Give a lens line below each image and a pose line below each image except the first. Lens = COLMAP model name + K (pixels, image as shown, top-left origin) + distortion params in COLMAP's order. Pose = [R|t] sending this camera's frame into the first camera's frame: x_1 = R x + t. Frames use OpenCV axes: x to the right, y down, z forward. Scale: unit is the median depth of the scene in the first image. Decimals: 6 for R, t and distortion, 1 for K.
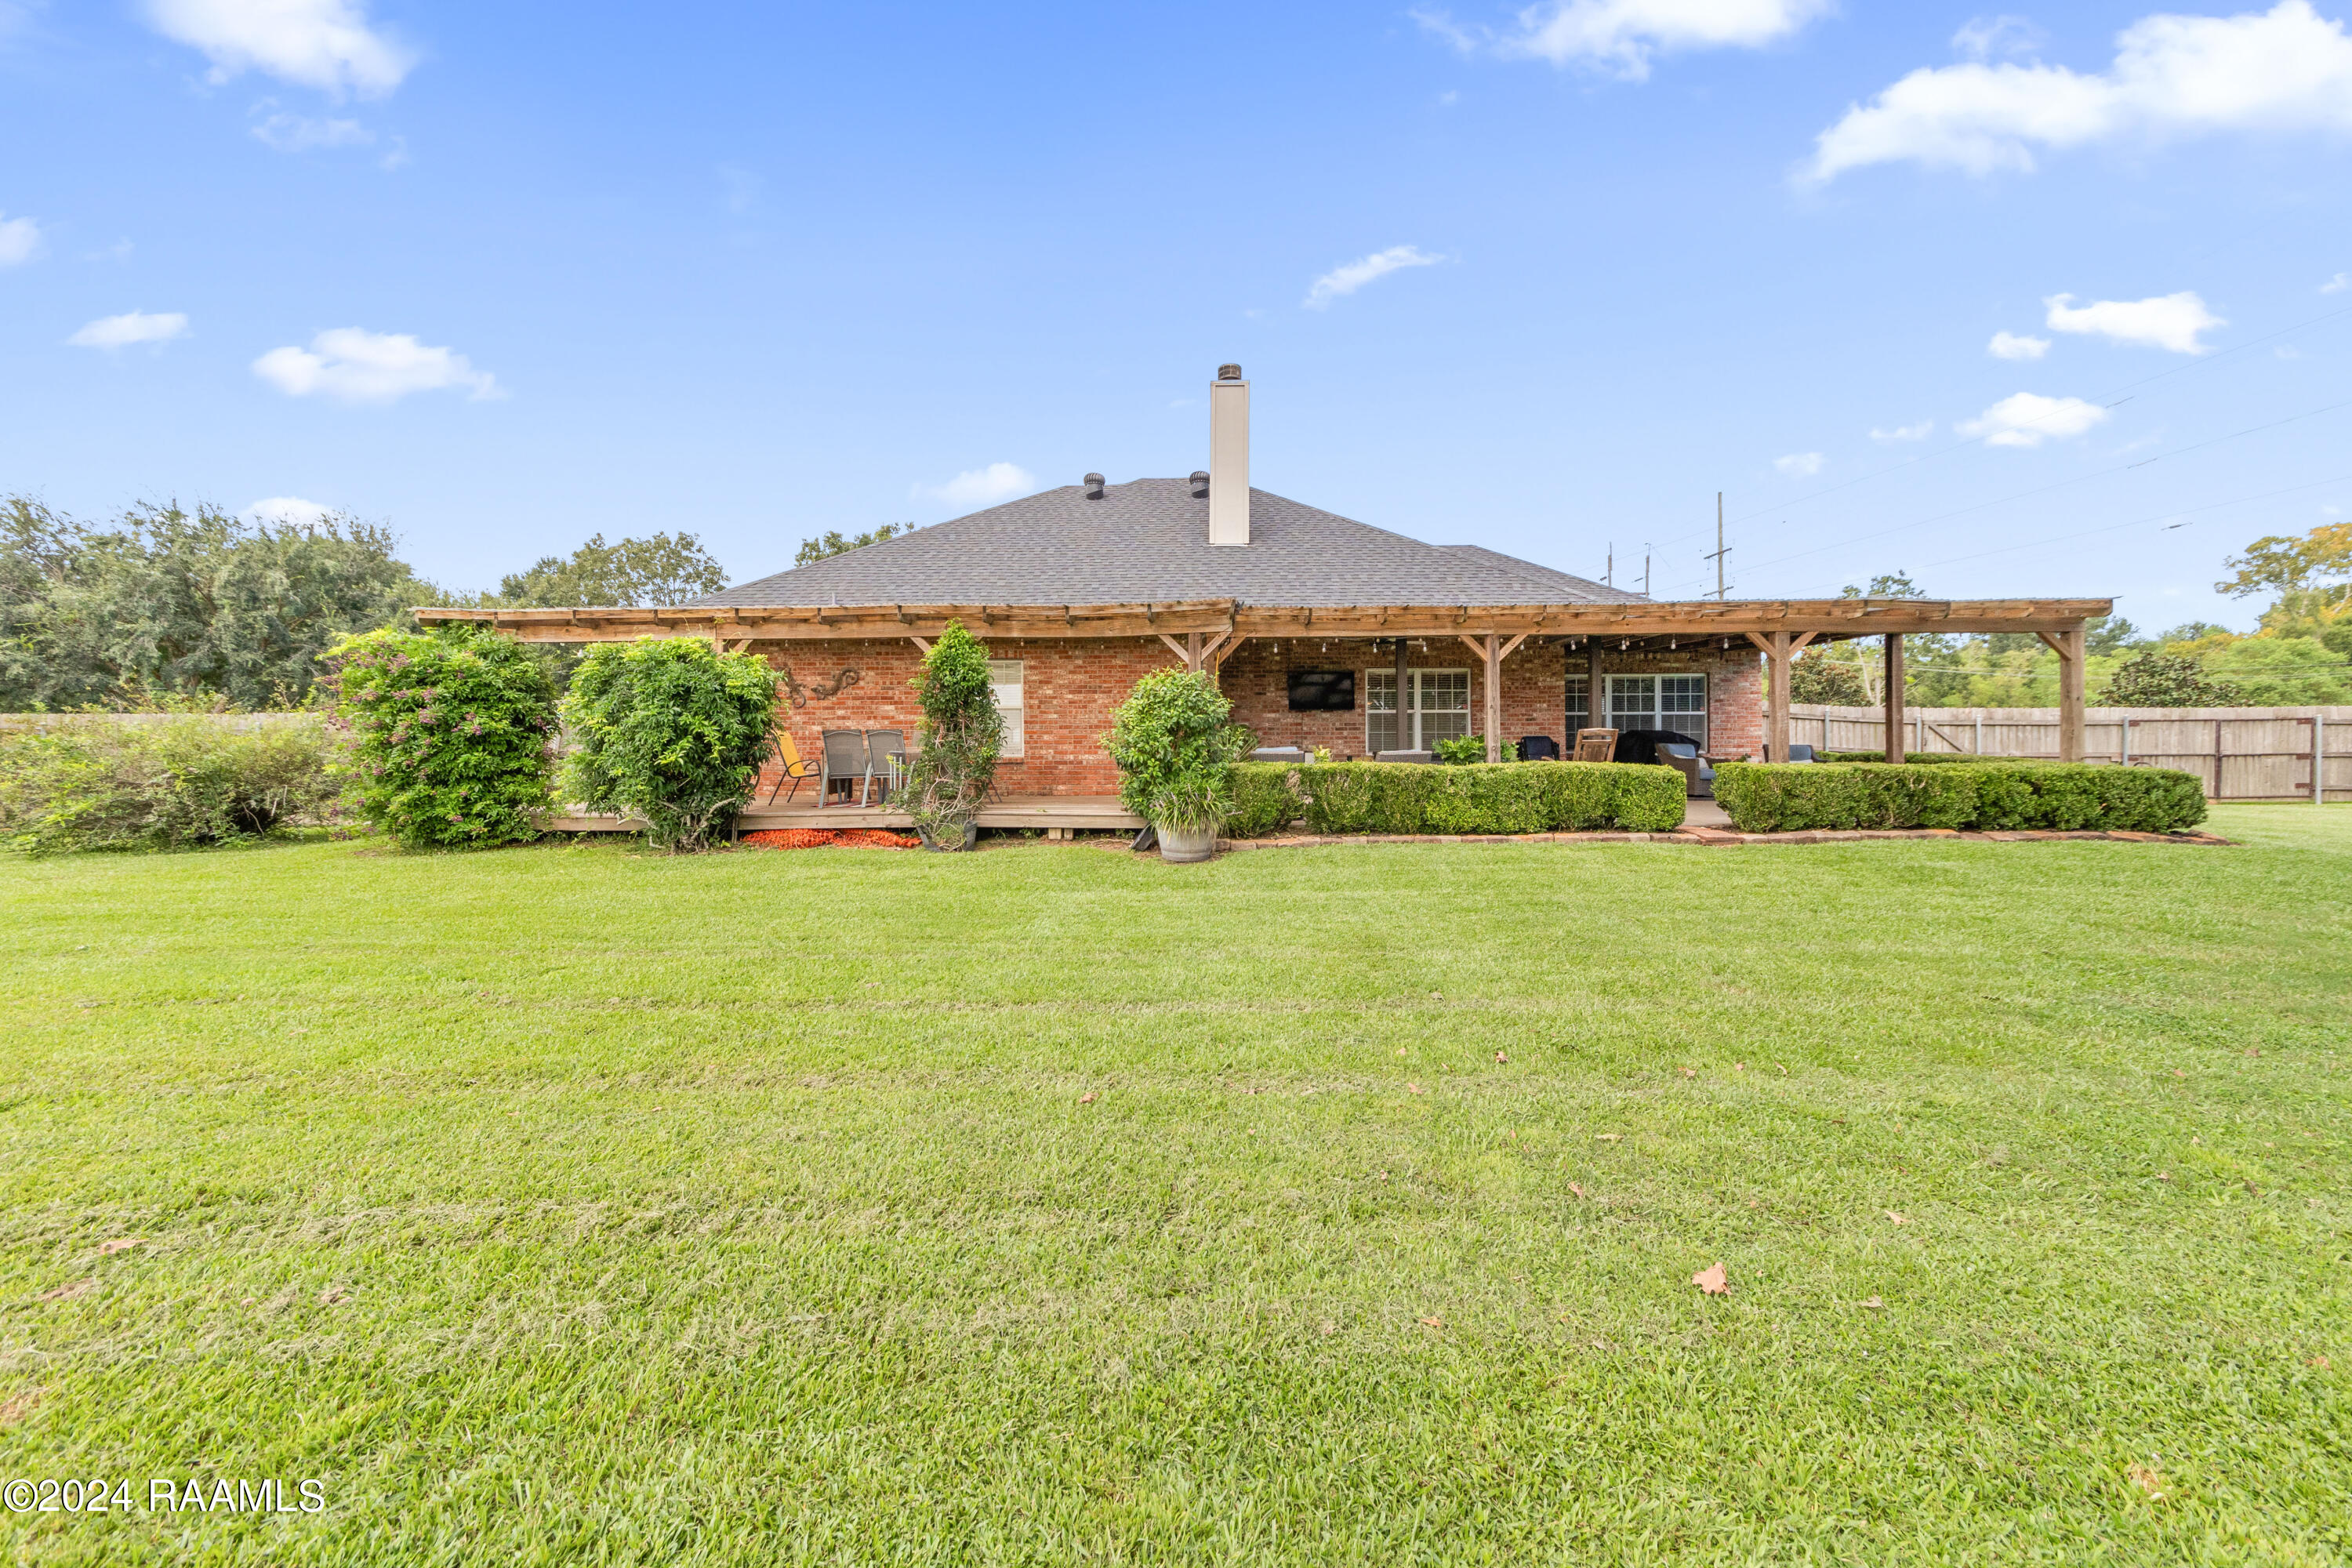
lens RADIAL K [[844.1, 0, 1166.7], [0, 844.1, 758.1], [0, 0, 1]] dist [-0.000152, 0.000384]
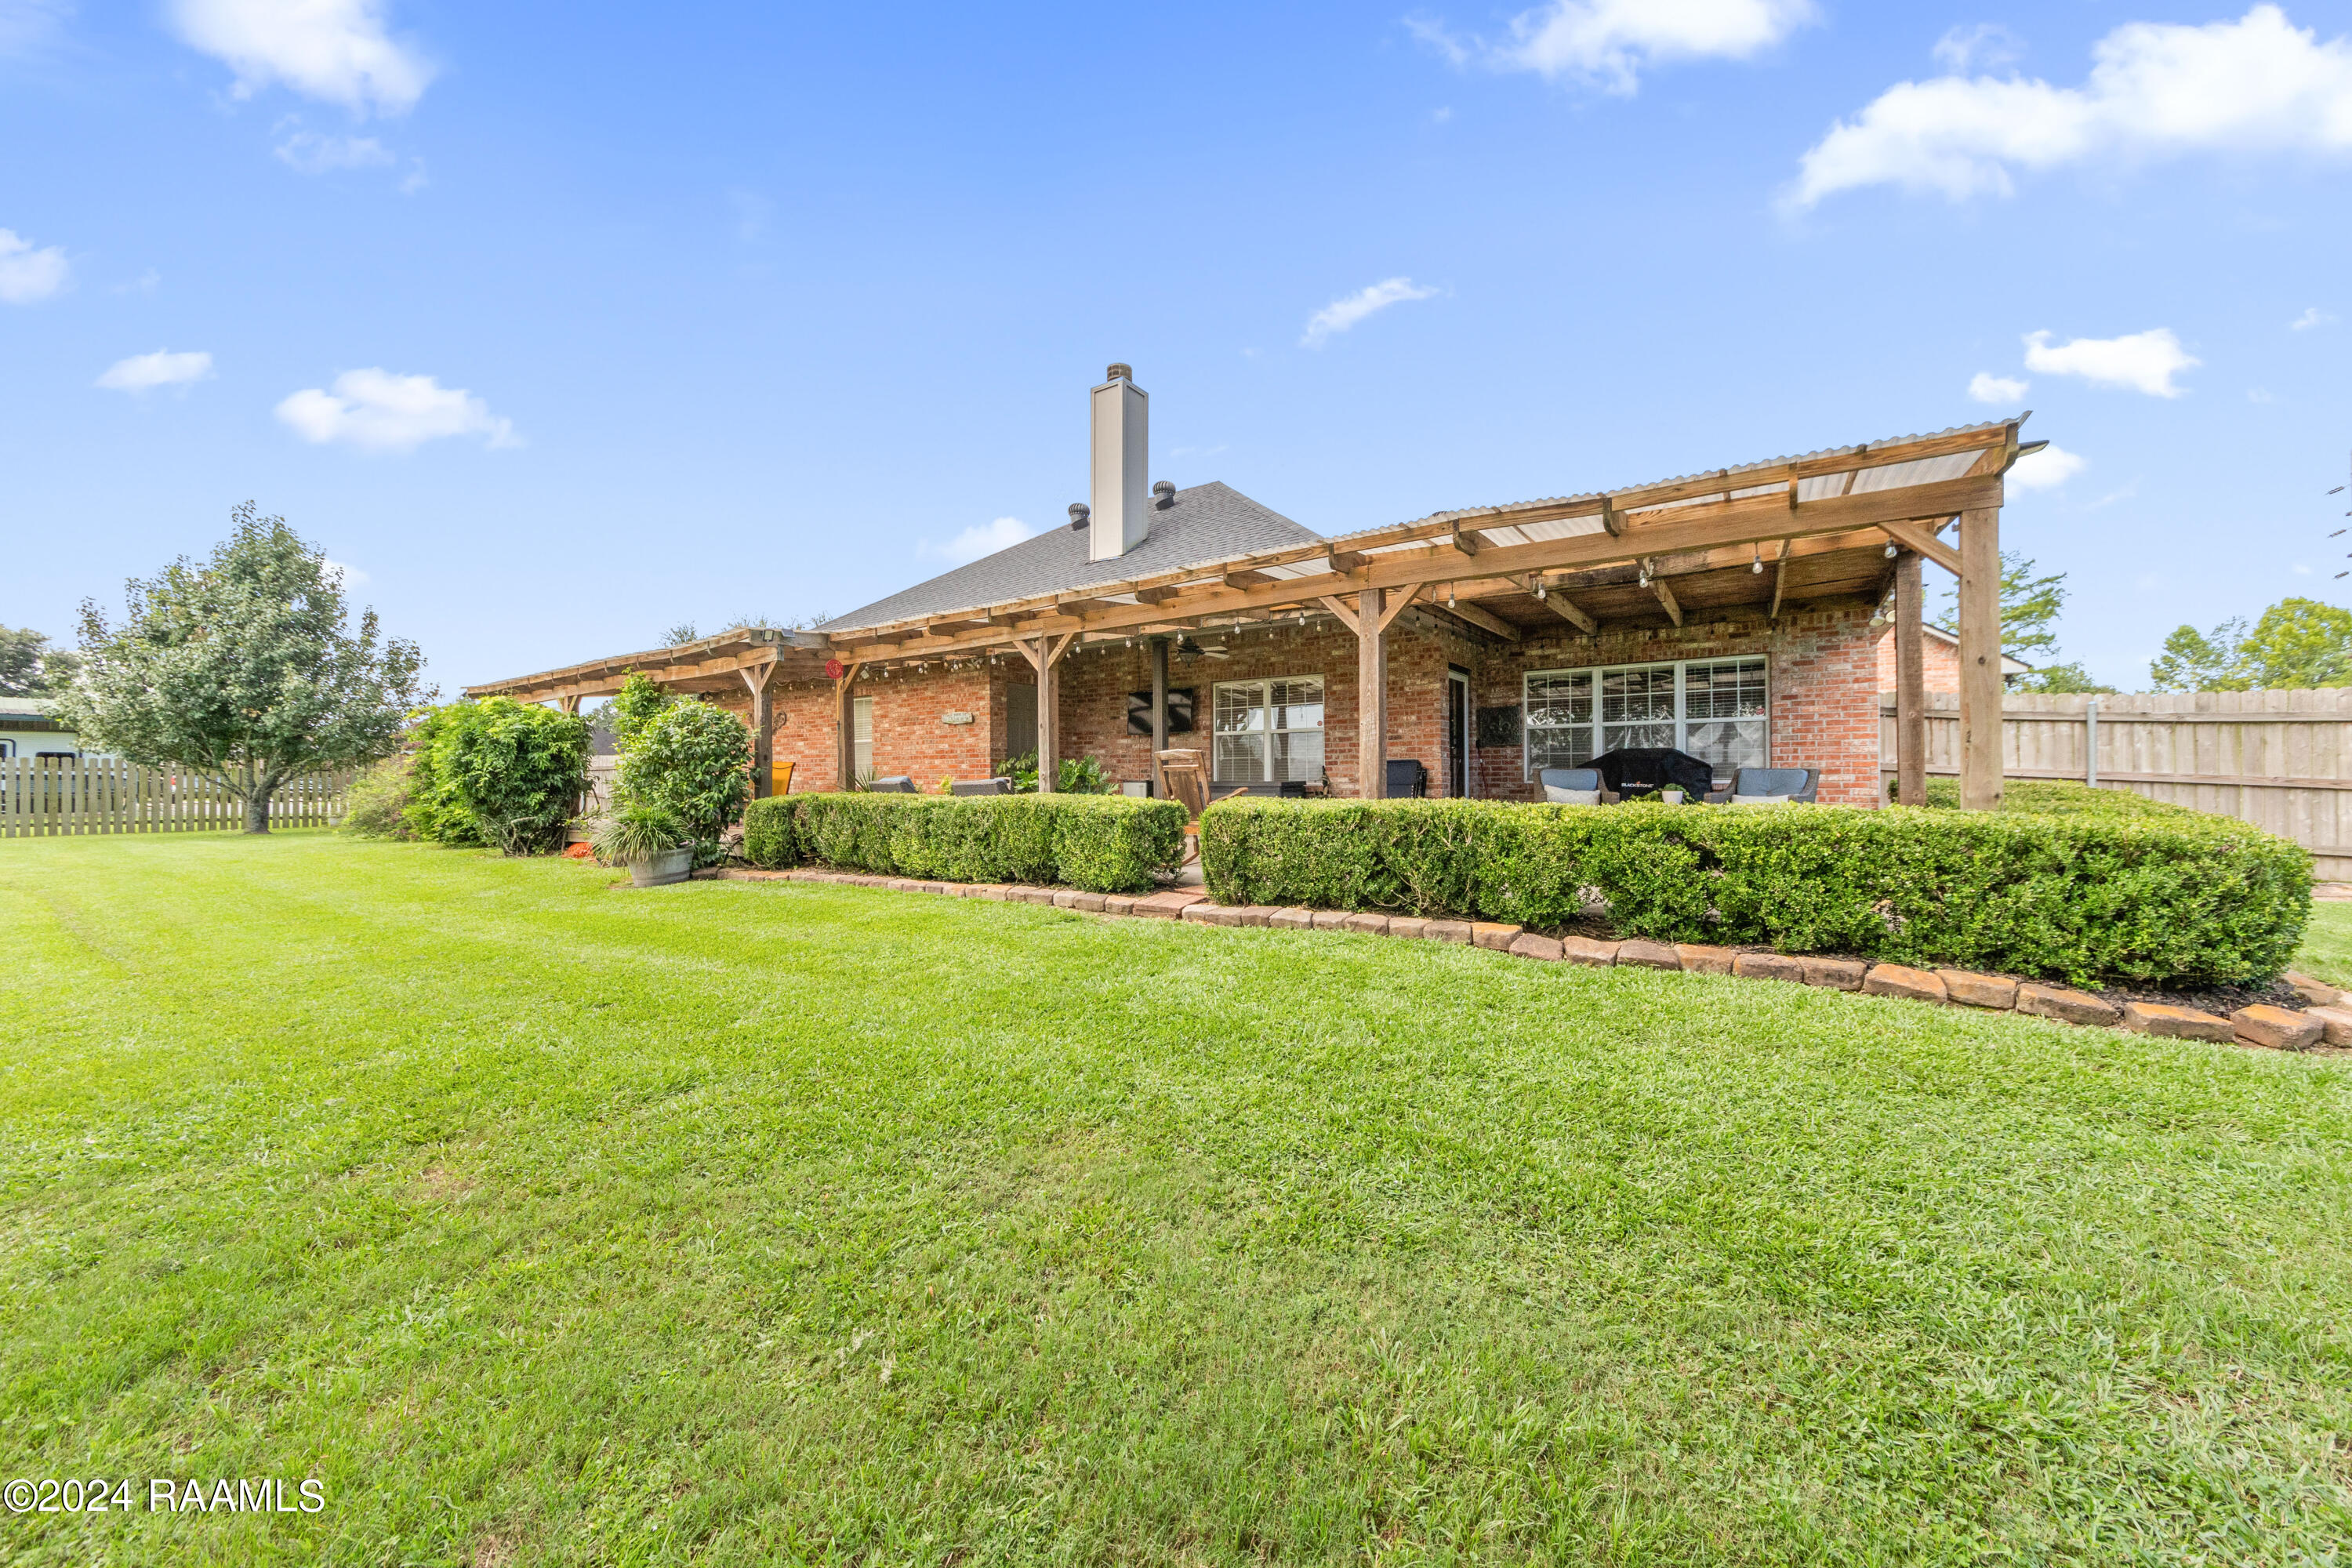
lens RADIAL K [[844.1, 0, 1181.6], [0, 844.1, 779.0], [0, 0, 1]] dist [-0.000152, 0.000384]
pose [[0.843341, -0.001594, -0.537376, 0.939567], [-0.003925, 0.999951, -0.009126, -0.003190], [0.537364, 0.009805, 0.843293, 0.390756]]
